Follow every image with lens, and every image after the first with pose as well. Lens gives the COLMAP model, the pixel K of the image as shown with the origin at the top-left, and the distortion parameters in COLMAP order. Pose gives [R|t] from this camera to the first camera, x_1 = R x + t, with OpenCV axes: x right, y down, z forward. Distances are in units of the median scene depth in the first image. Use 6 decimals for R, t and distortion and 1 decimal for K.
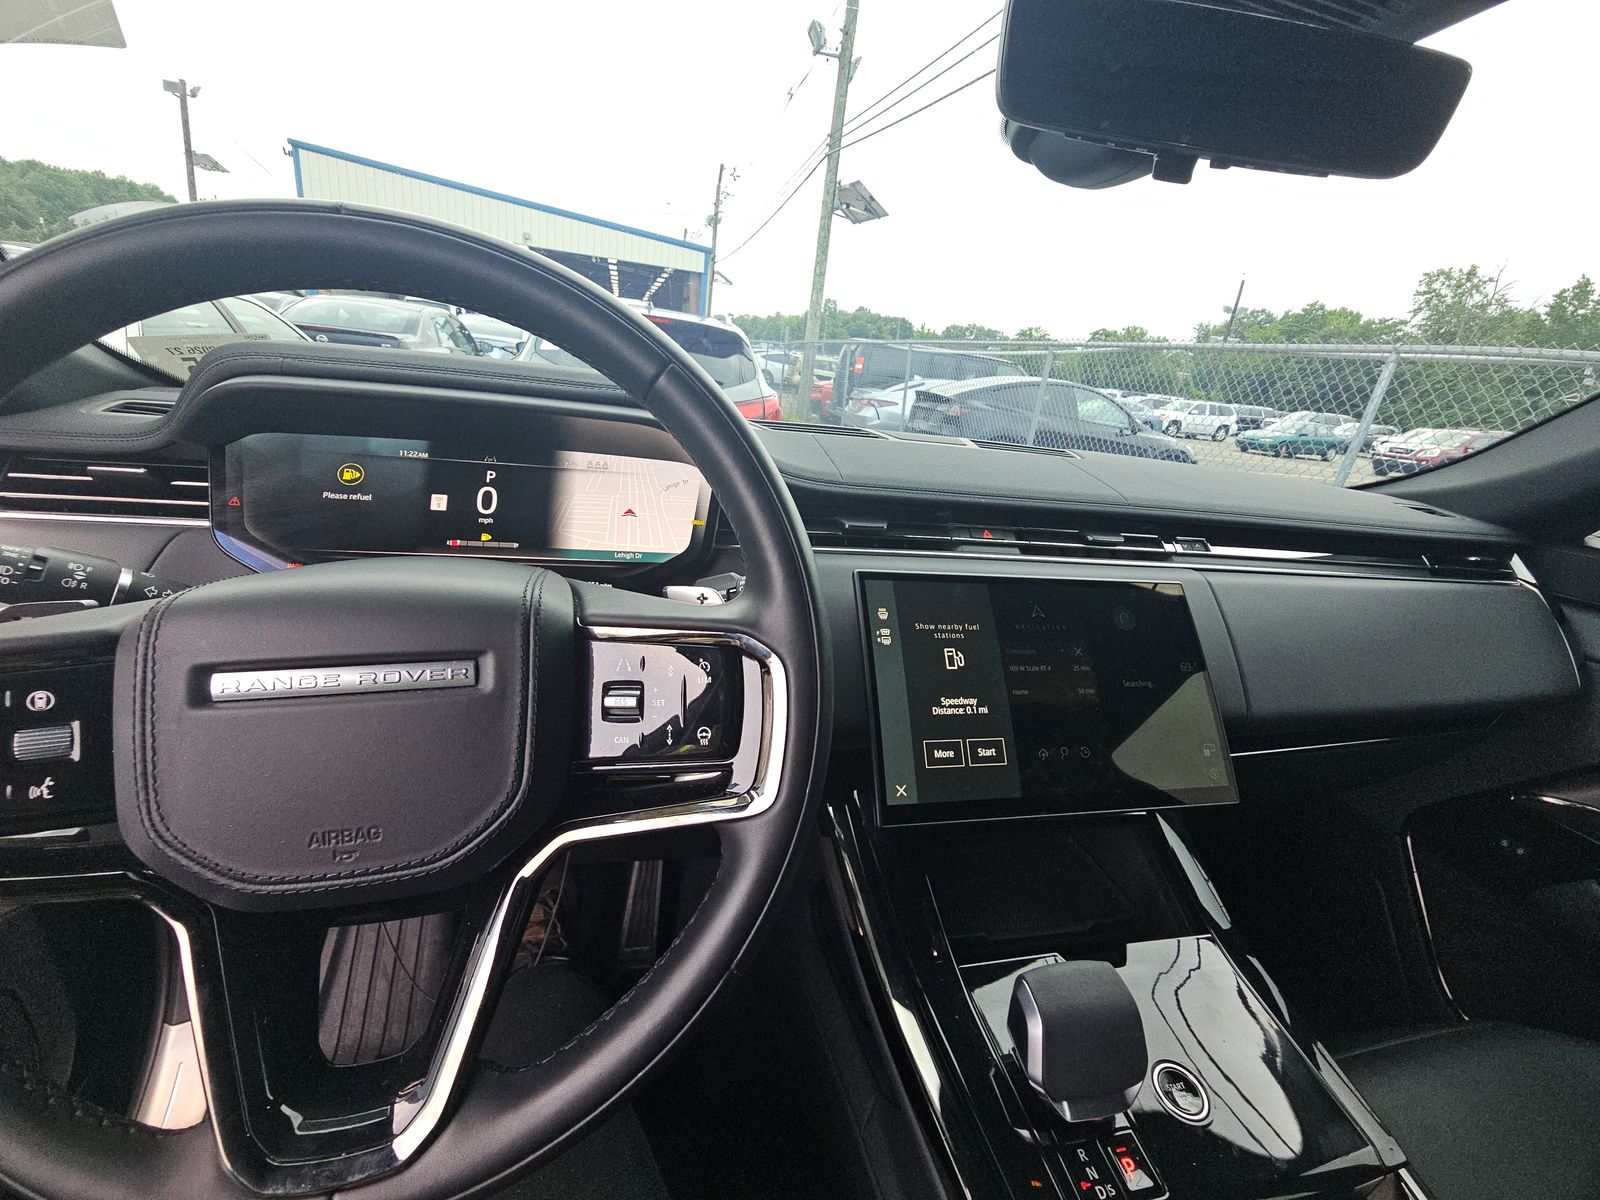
lens RADIAL K [[655.0, 0, 795.0], [0, 655.0, 589.8], [0, 0, 1]] dist [0.004737, -0.005309]
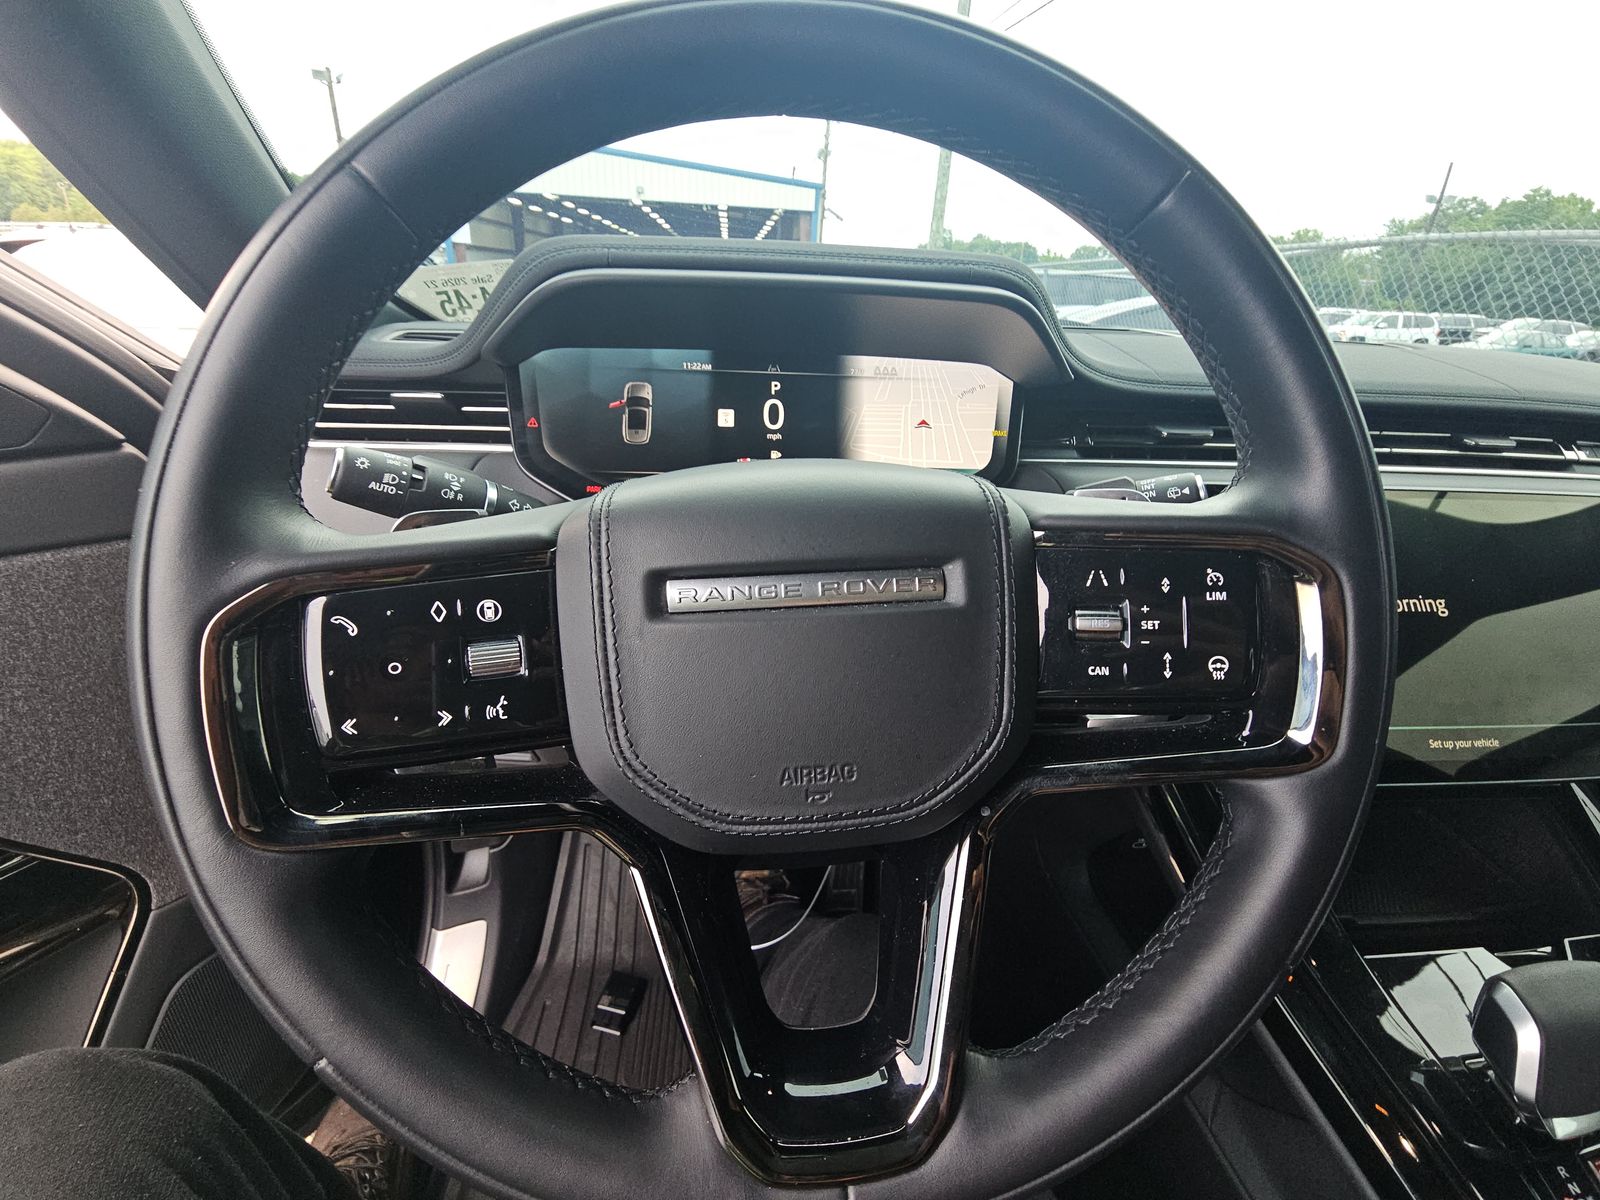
lens RADIAL K [[655.0, 0, 792.2], [0, 655.0, 586.4], [0, 0, 1]] dist [0.004737, -0.005309]
pose [[0.986316, 0.000548, -0.164867, -0.245314], [0.011071, 0.997517, 0.069549, 0.032480], [0.164495, -0.070422, 0.983861, 0.077216]]
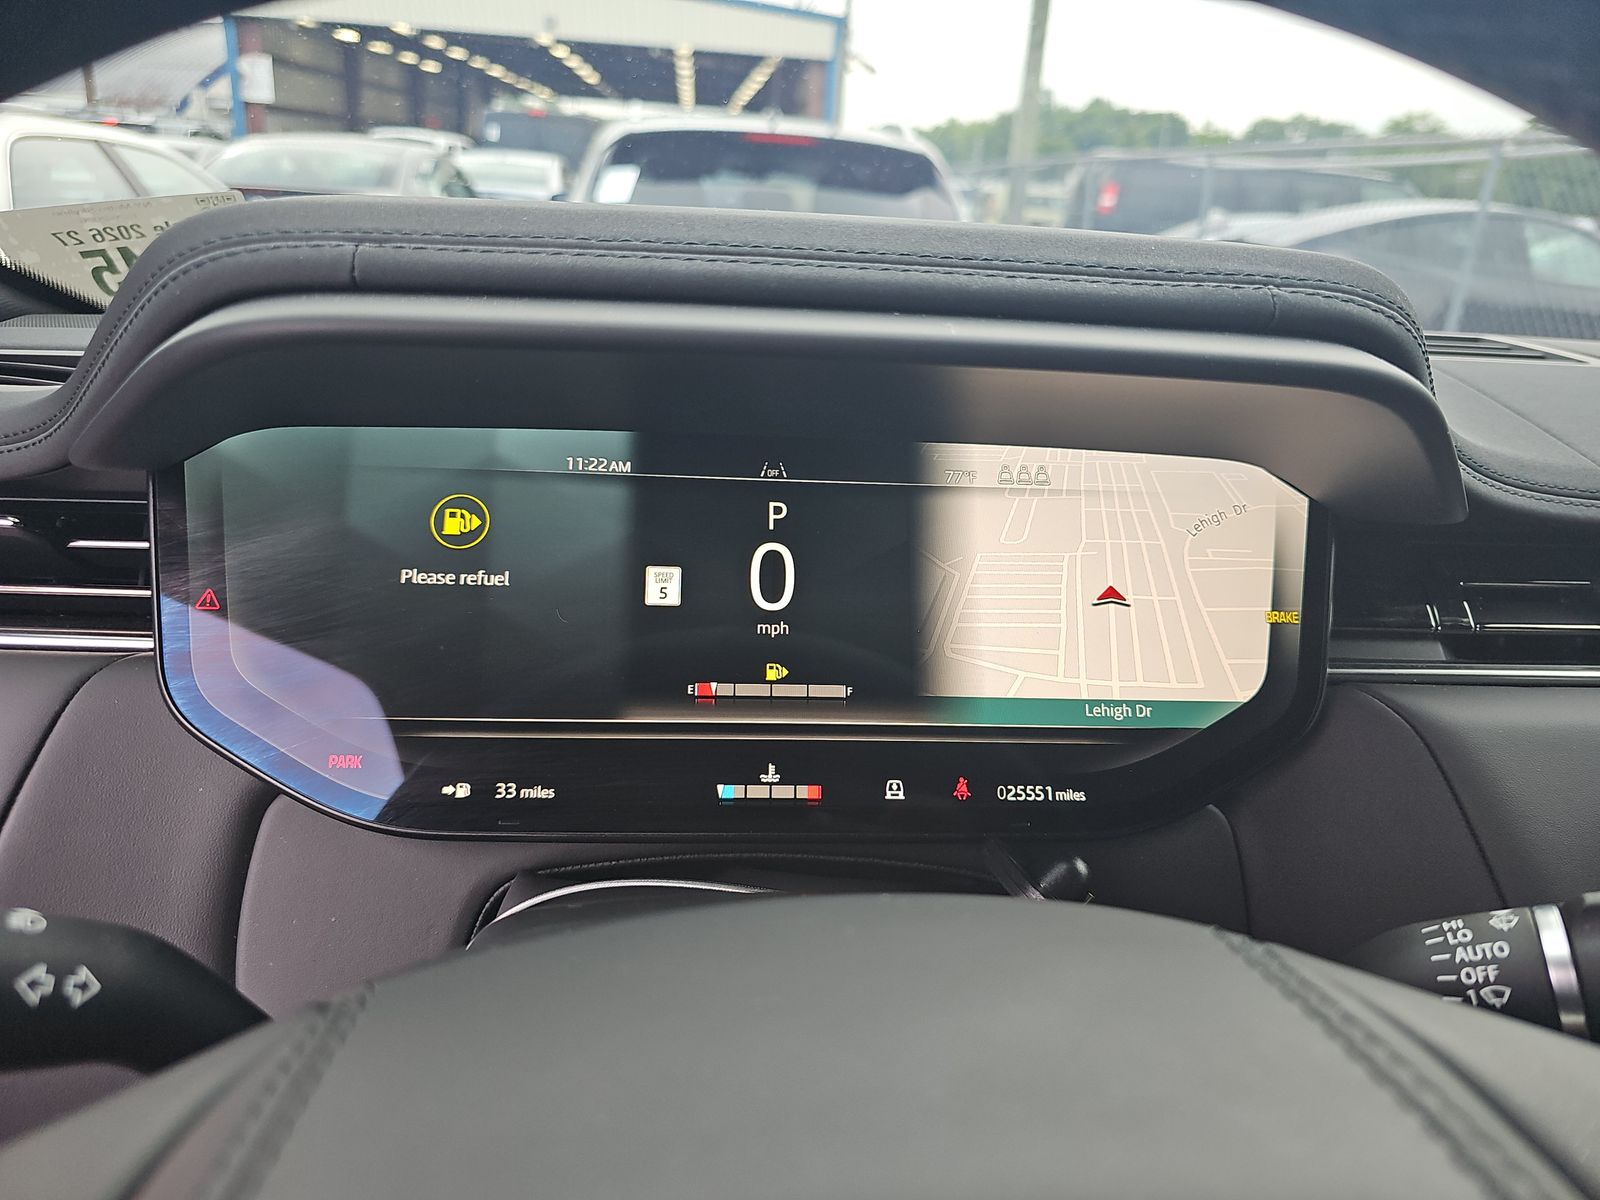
lens RADIAL K [[1076.1, 0, 803.4], [0, 1076.1, 612.9], [0, 0, 1]] dist [0.002857, -0.007440]
pose [[0.988203, 0.000269, -0.153152, -0.292695], [0.003838, 0.999641, 0.026524, -0.109697], [0.153104, -0.026799, 0.987847, 0.297977]]
